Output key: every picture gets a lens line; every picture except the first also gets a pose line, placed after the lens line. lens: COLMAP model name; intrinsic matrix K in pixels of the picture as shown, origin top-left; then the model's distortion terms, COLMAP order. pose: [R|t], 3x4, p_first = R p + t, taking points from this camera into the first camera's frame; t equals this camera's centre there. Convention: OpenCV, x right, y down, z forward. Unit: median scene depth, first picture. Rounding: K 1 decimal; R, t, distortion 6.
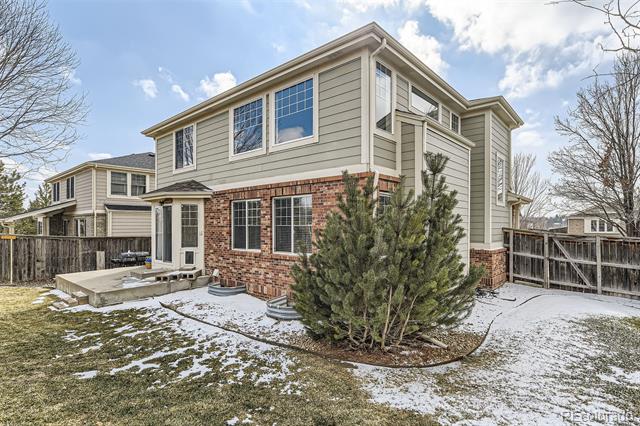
lens RADIAL K [[326.3, 0, 319.7], [0, 326.3, 224.9], [0, 0, 1]] dist [0.002173, 0.000332]
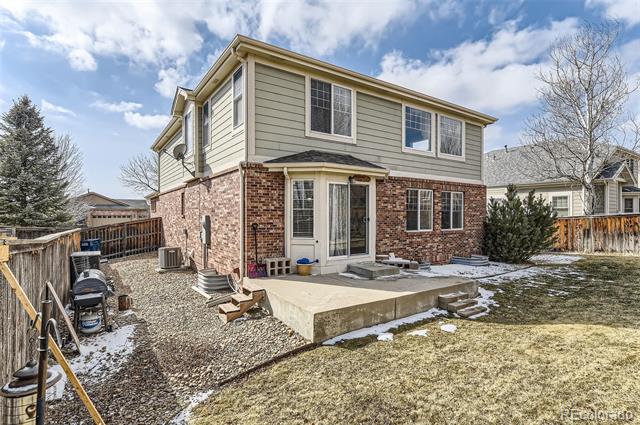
lens RADIAL K [[321.8, 0, 320.0], [0, 321.8, 212.5], [0, 0, 1]] dist [0.001702, 0.000183]
pose [[0.251745, 0.007948, 0.967761, -1.575317], [-0.001401, 0.999968, -0.007848, 0.021254], [-0.967793, 0.000619, 0.251748, 1.131710]]
